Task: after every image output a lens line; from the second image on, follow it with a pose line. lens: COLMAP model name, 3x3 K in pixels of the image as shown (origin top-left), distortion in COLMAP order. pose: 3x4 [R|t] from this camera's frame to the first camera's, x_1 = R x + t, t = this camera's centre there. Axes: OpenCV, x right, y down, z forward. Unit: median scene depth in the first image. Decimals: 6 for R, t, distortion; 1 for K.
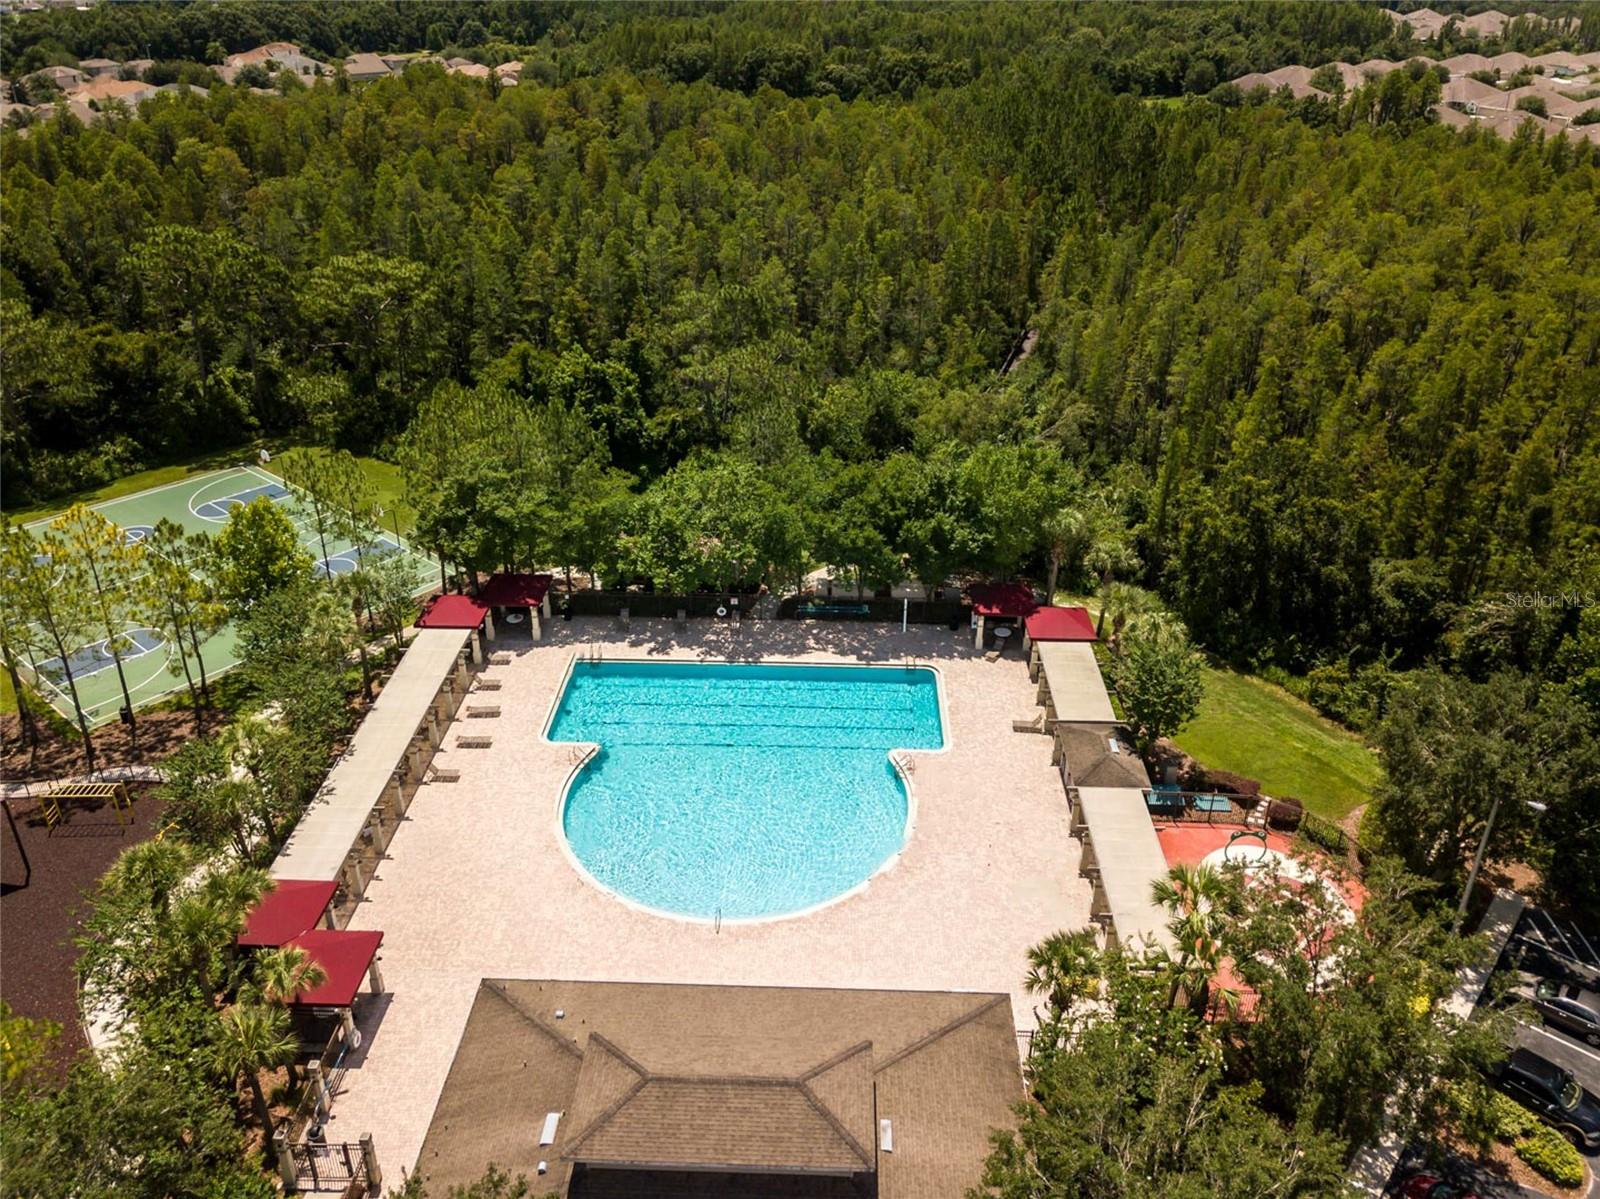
lens RADIAL K [[1246.6, 0, 800.0], [0, 1246.6, 599.5], [0, 0, 1]] dist [0.049791, -0.003705]
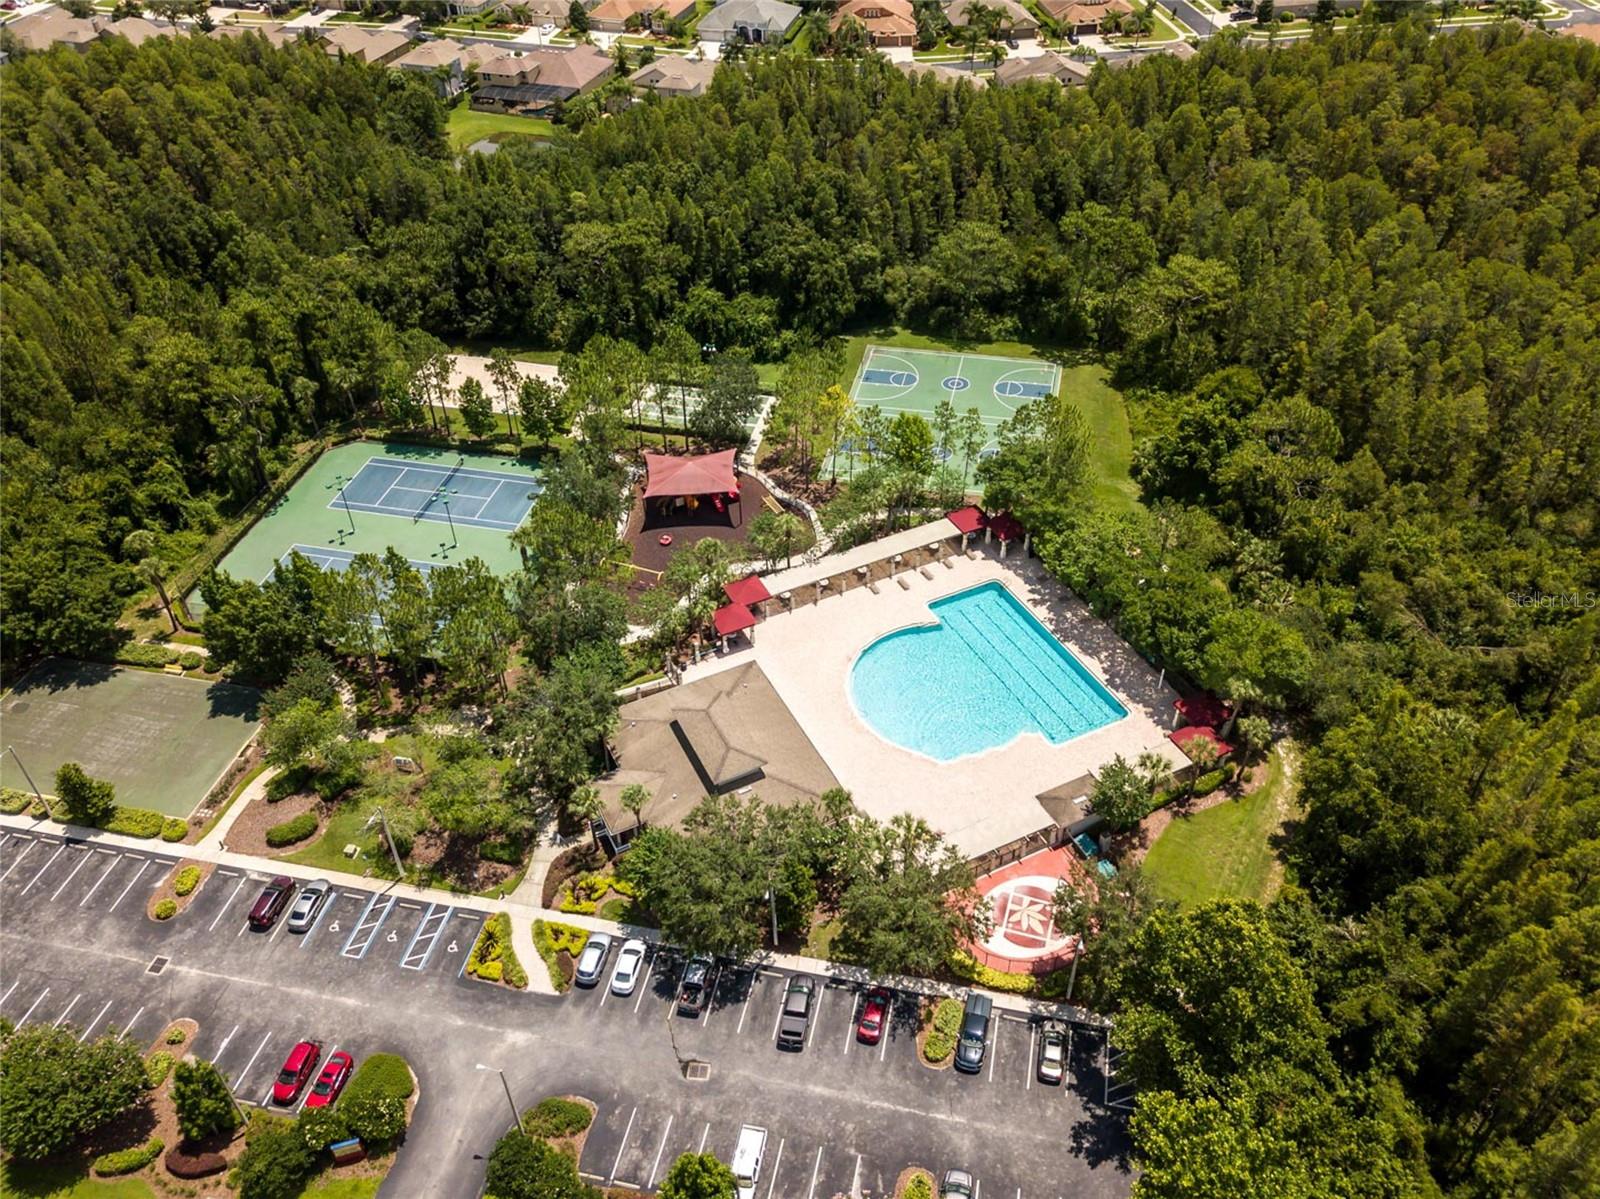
lens RADIAL K [[1246.6, 0, 800.0], [0, 1246.6, 599.5], [0, 0, 1]] dist [0.049791, -0.003705]
pose [[0.472811, 0.558833, -0.681290, 0.927977], [-0.386798, 0.826323, 0.409363, -0.557611], [0.791731, 0.069970, 0.606850, -0.253036]]
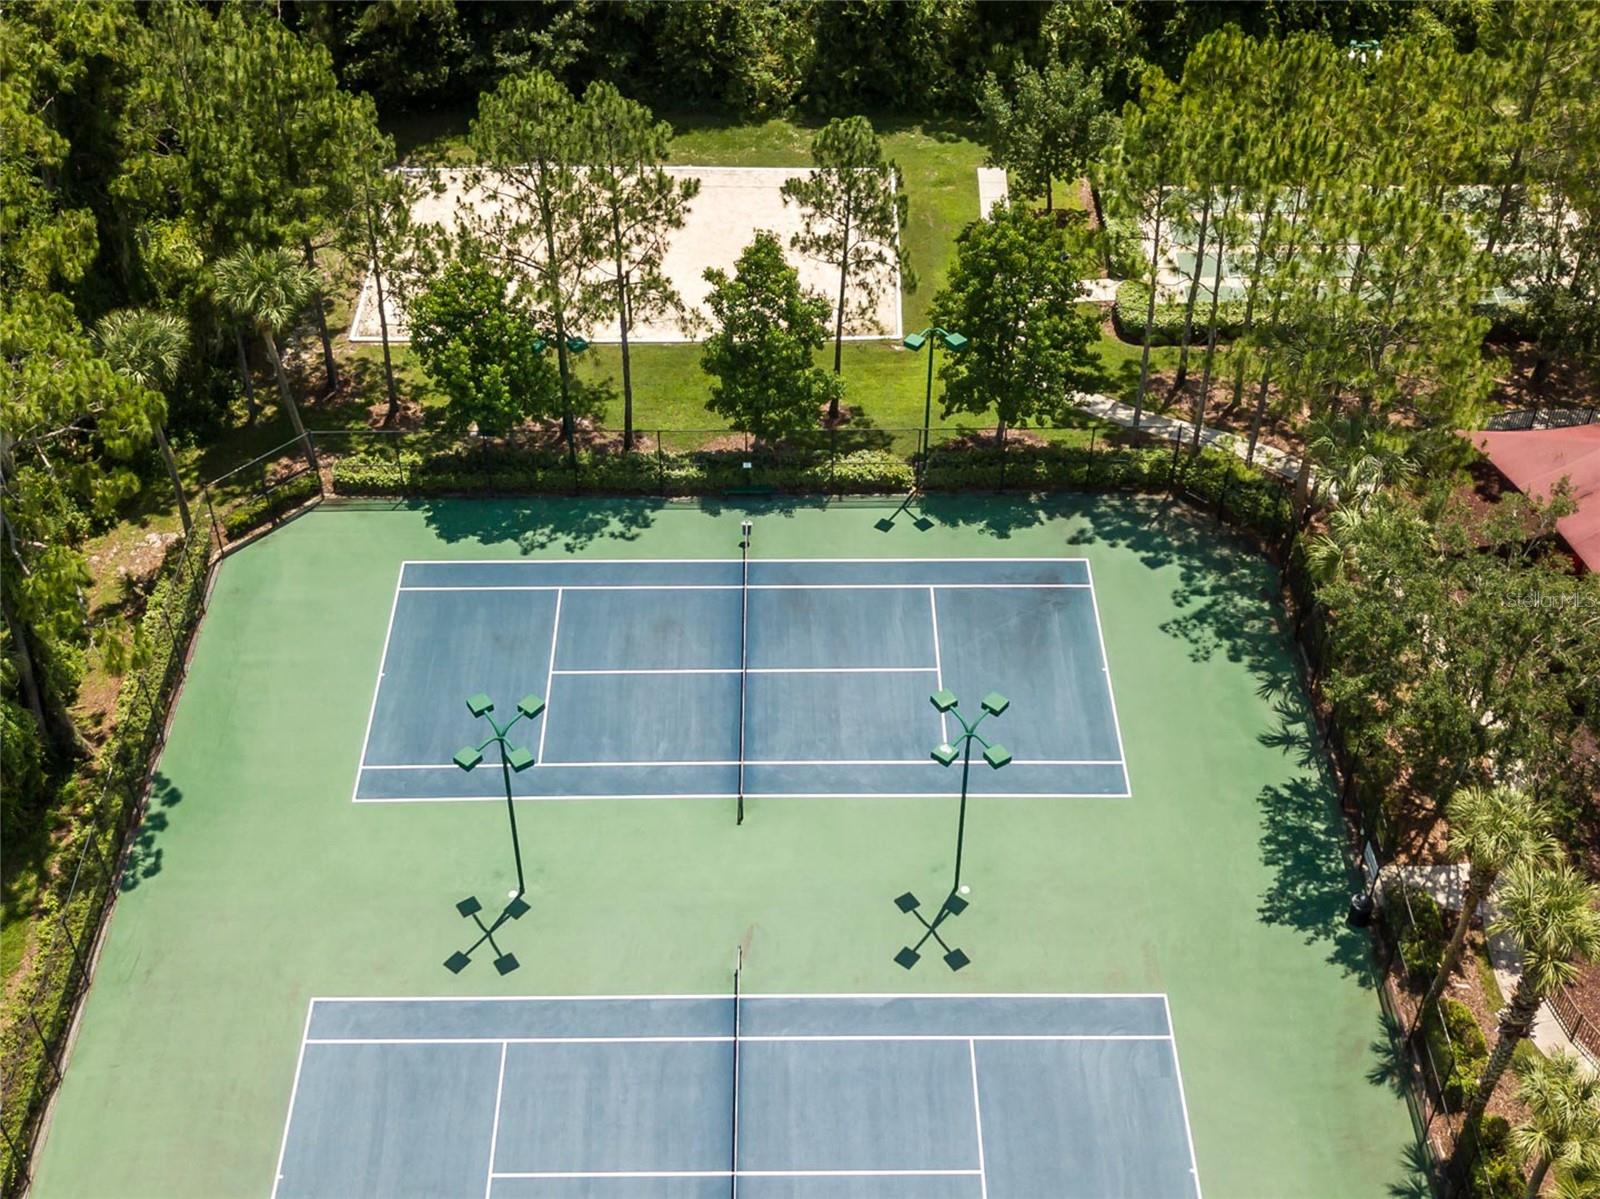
lens RADIAL K [[2040.1, 0, 800.0], [0, 2040.1, 599.5], [0, 0, 1]] dist [0.079347, -0.053922]
pose [[0.665720, 0.504367, -0.549938, -0.335238], [-0.342838, 0.861328, 0.374935, -0.015684], [0.662782, -0.061062, 0.746319, -0.145928]]
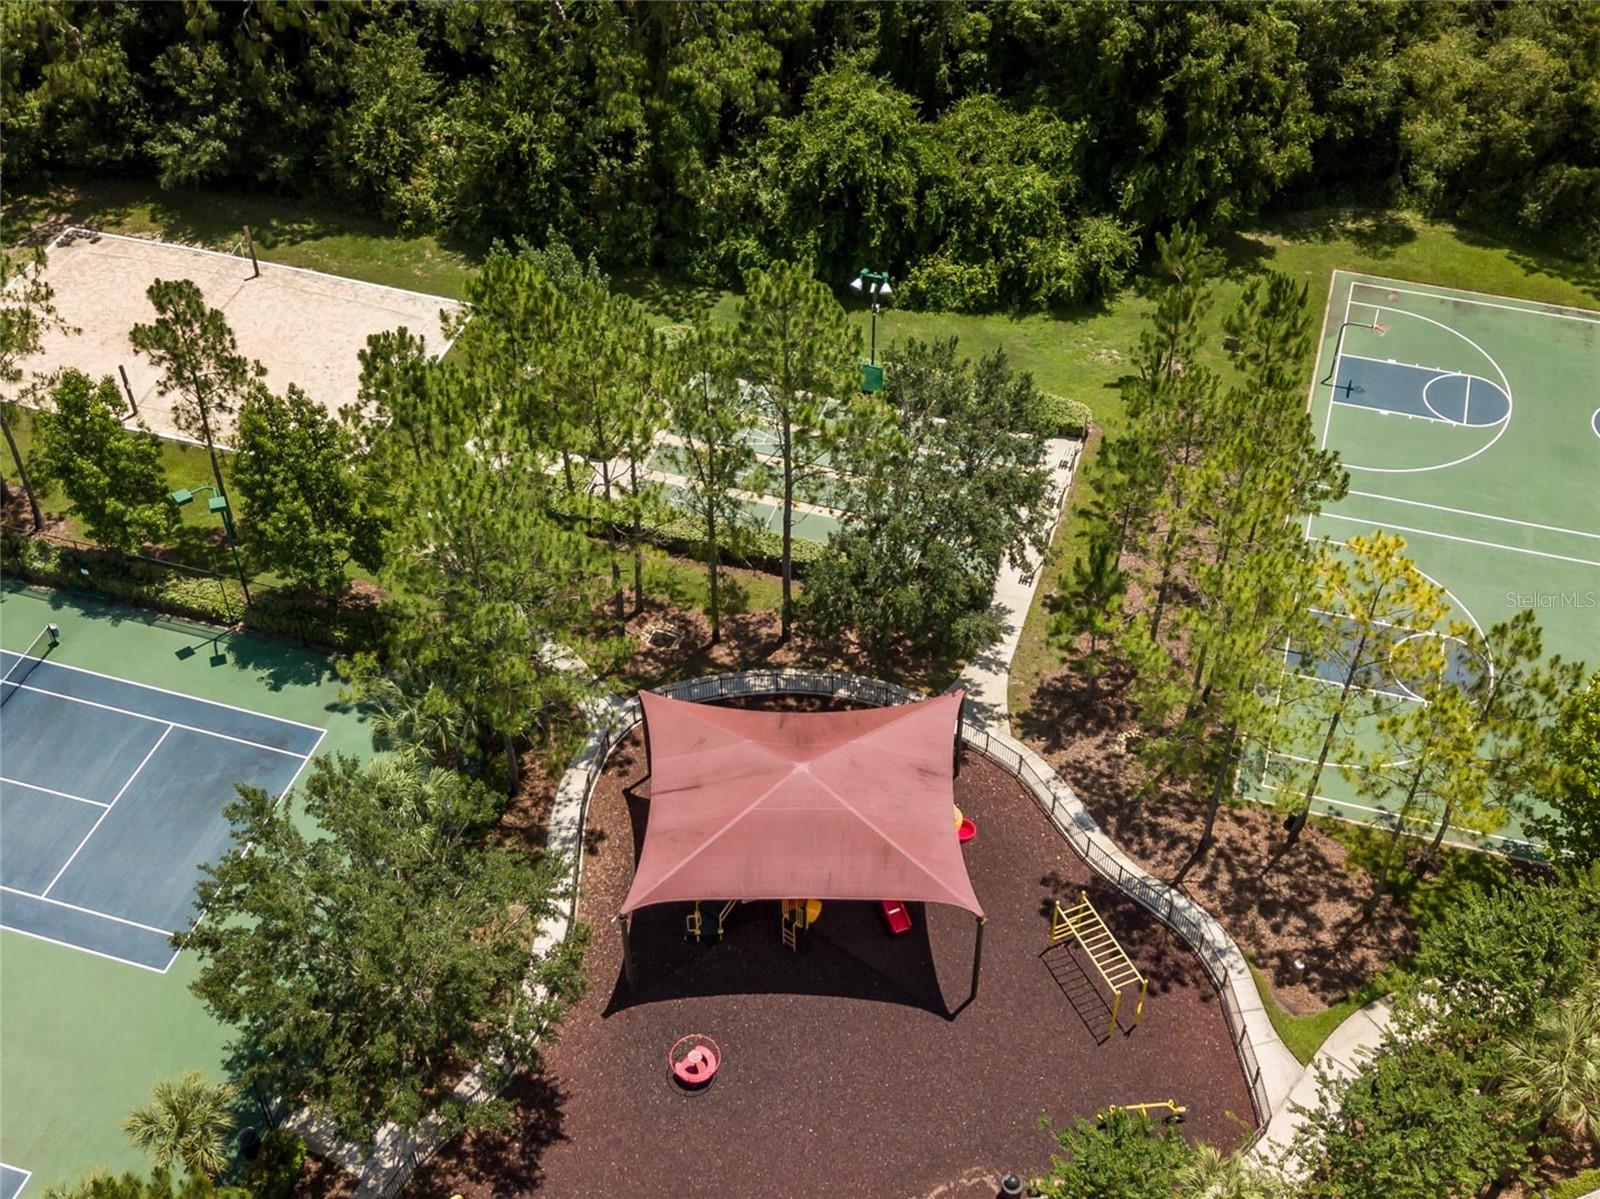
lens RADIAL K [[1856.9, 0, 800.0], [0, 1856.9, 599.5], [0, 0, 1]] dist [0.106511, -0.251032]
pose [[0.402691, 0.635848, -0.658435, -0.122214], [-0.415274, 0.767957, 0.487636, -0.313395], [0.815713, 0.077064, 0.573301, 0.314615]]
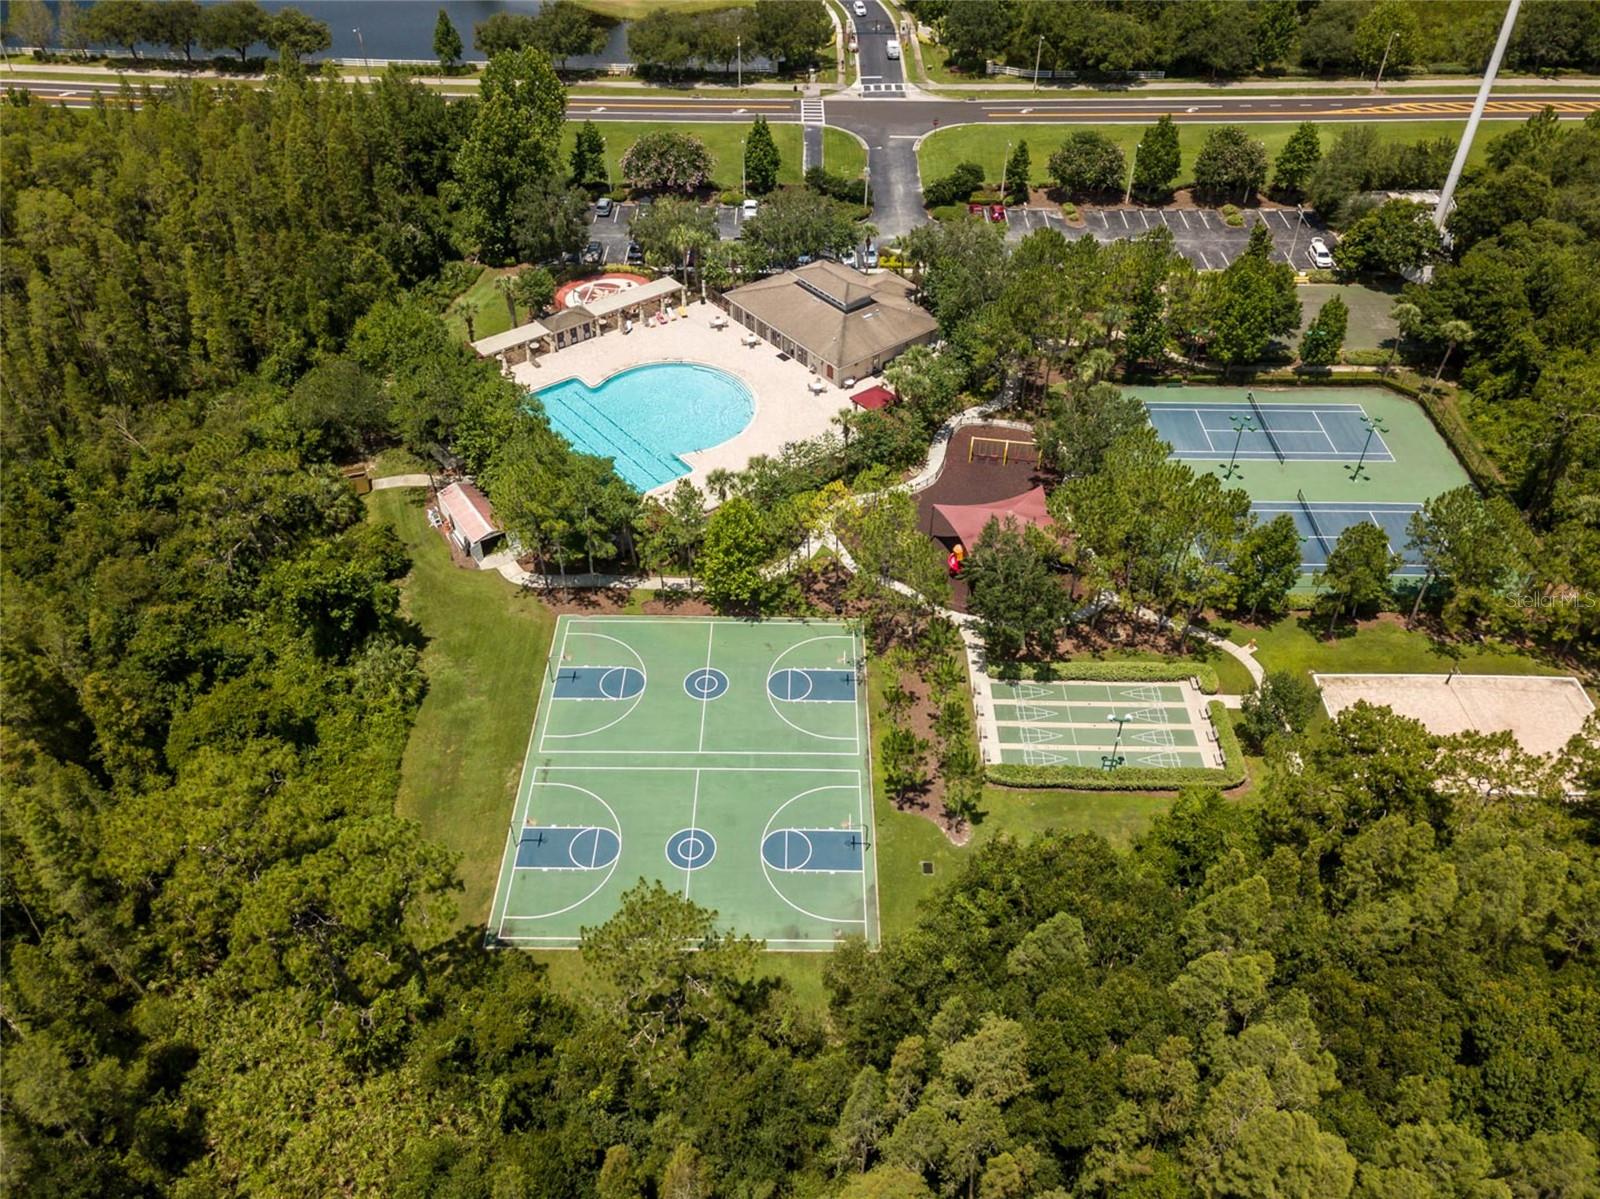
lens RADIAL K [[1246.6, 0, 800.0], [0, 1246.6, 599.5], [0, 0, 1]] dist [0.049791, -0.003705]
pose [[-0.652920, -0.502965, 0.566323, -1.352841], [0.338444, 0.475167, 0.812202, -1.149942], [-0.677607, 0.721972, -0.140021, 1.244233]]
